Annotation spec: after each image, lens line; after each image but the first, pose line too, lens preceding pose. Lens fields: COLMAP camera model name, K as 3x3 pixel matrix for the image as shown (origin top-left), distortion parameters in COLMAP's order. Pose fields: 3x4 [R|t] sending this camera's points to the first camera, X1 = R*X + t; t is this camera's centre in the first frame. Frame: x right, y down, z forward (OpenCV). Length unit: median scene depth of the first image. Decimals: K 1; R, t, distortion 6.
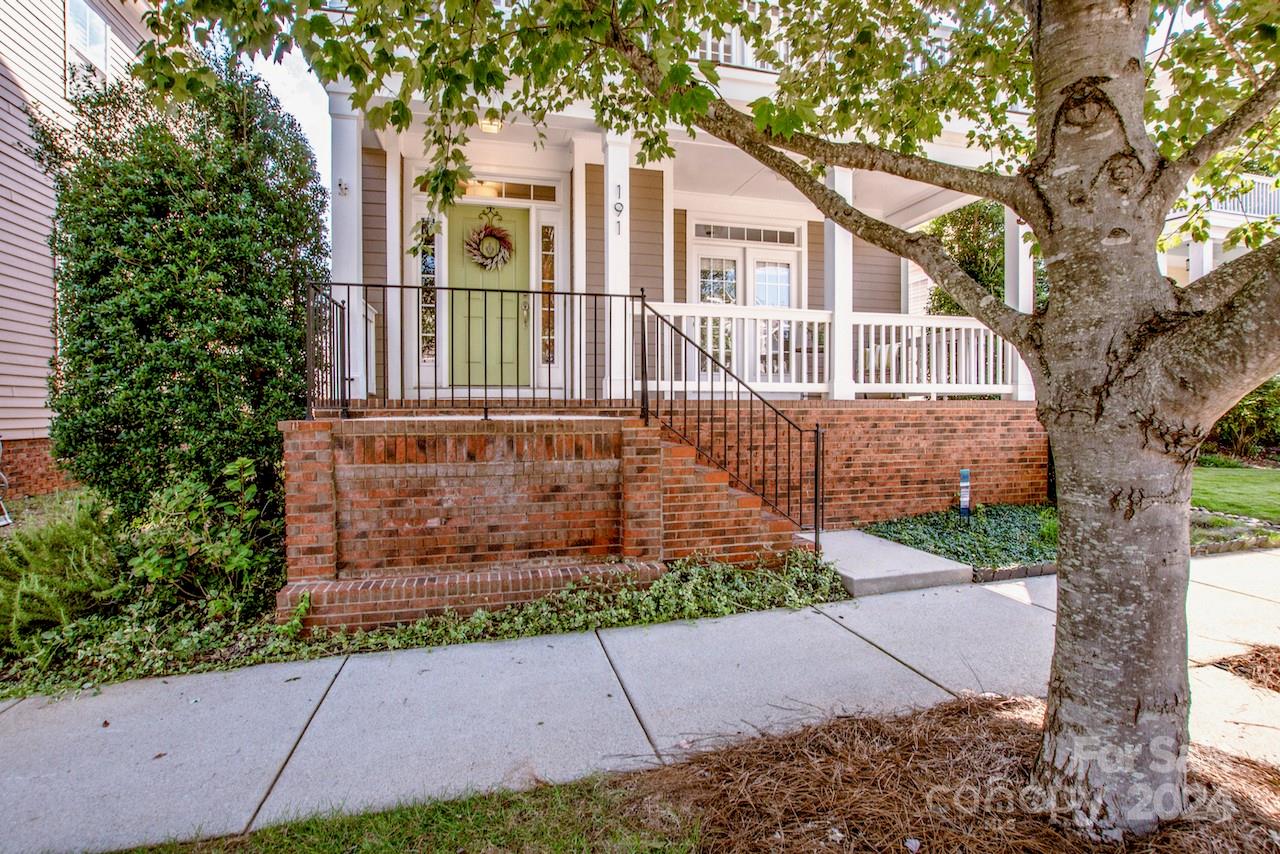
lens RADIAL K [[578.6, 0, 645.6], [0, 578.6, 429.1], [0, 0, 1]] dist [-0.039859, 0.007191]
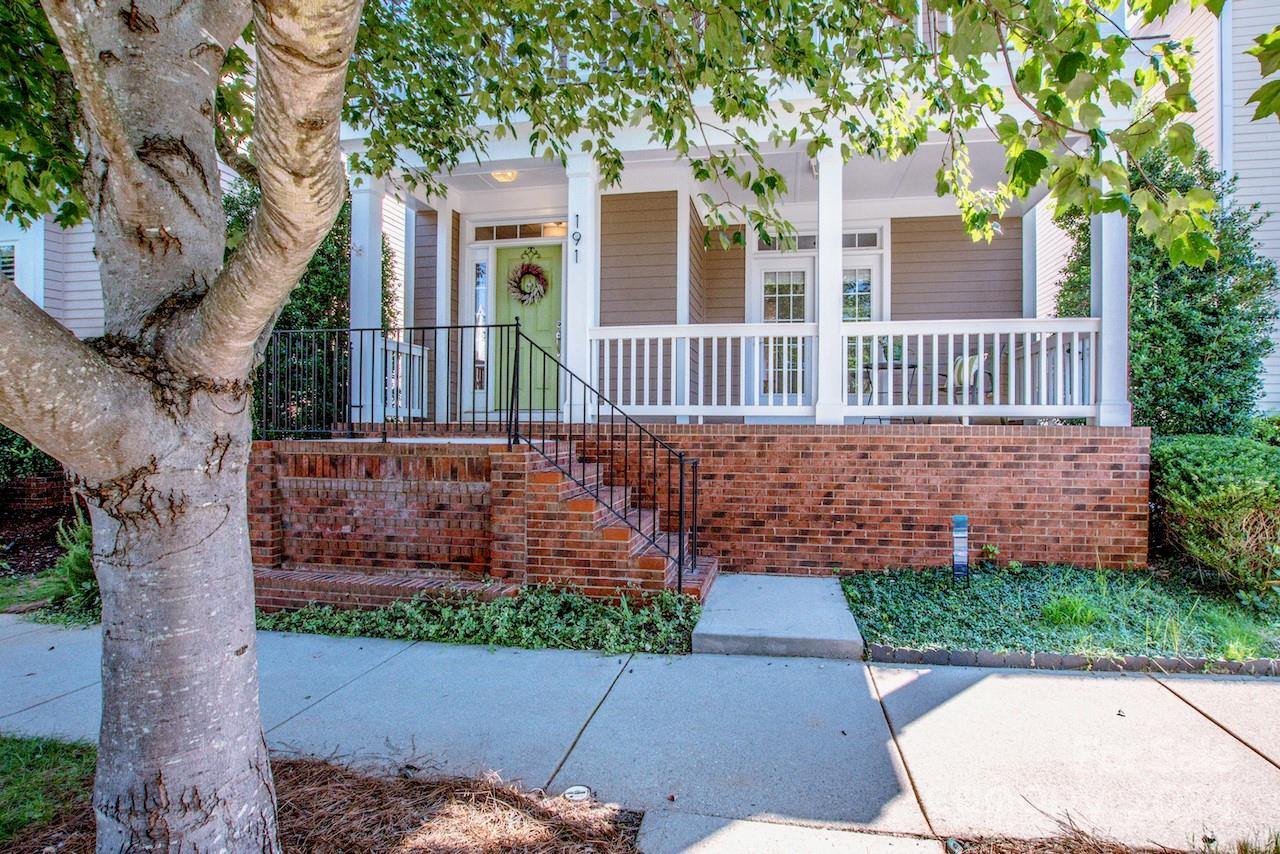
lens RADIAL K [[564.5, 0, 642.4], [0, 564.5, 442.4], [0, 0, 1]] dist [-0.037303, 0.000073]
pose [[0.920647, 0.016575, -0.390045, 0.567121], [-0.021454, 0.999737, -0.008154, -0.016344], [0.389807, 0.015875, 0.920760, 0.164644]]
